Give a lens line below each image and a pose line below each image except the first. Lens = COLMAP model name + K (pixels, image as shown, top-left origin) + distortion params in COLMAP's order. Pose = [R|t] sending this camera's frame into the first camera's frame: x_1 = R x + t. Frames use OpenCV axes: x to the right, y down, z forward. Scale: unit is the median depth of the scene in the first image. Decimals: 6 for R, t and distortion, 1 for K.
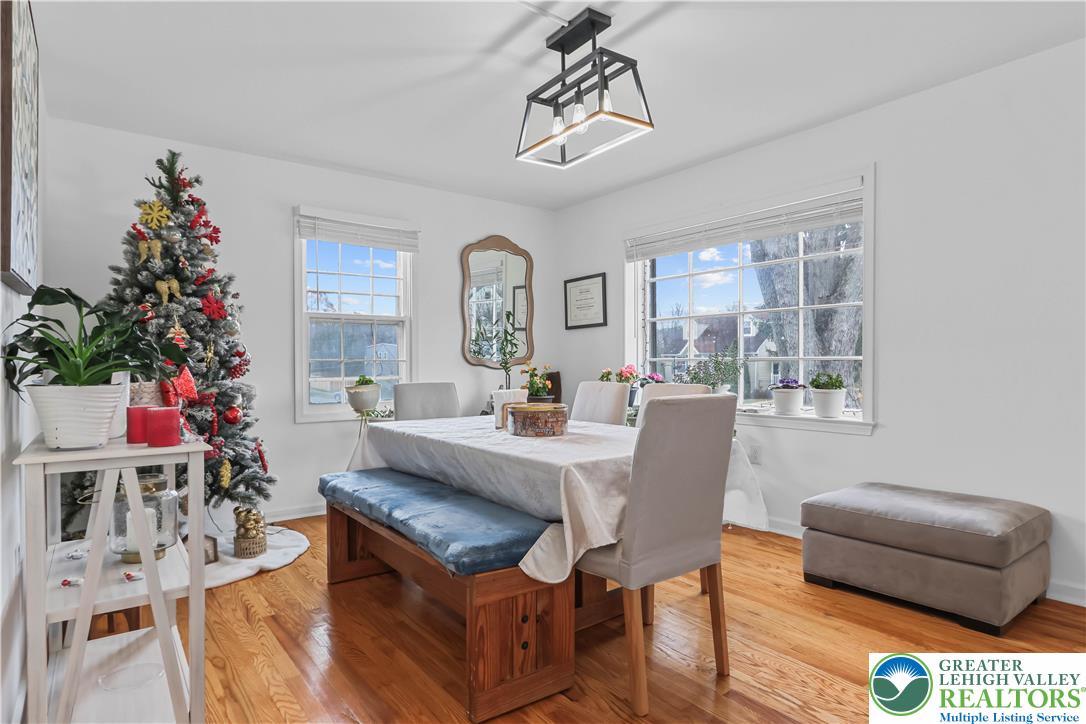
lens RADIAL K [[592.0, 0, 547.1], [0, 592.0, 368.4], [0, 0, 1]] dist [-0.000581, 0.000028]
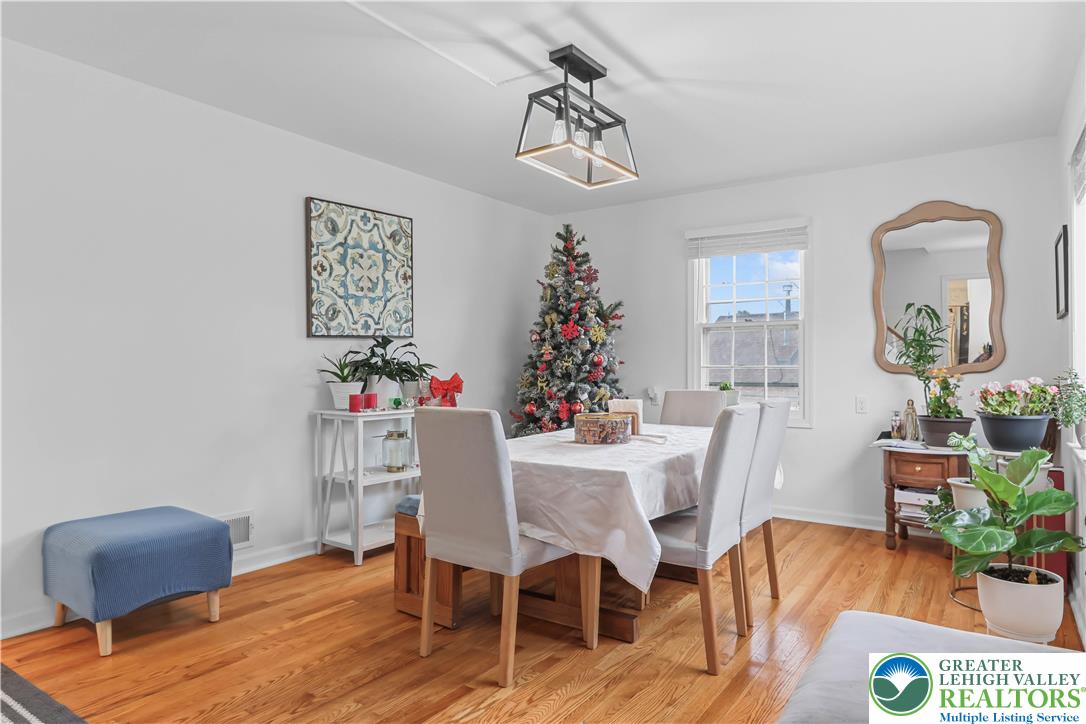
lens RADIAL K [[643.3, 0, 547.5], [0, 643.3, 357.3], [0, 0, 1]] dist [0.000382, -0.000033]
pose [[0.322287, -0.003091, -0.946637, 0.845172], [-0.009717, 0.999931, -0.006574, -0.025819], [0.946592, 0.011317, 0.322235, 0.436039]]
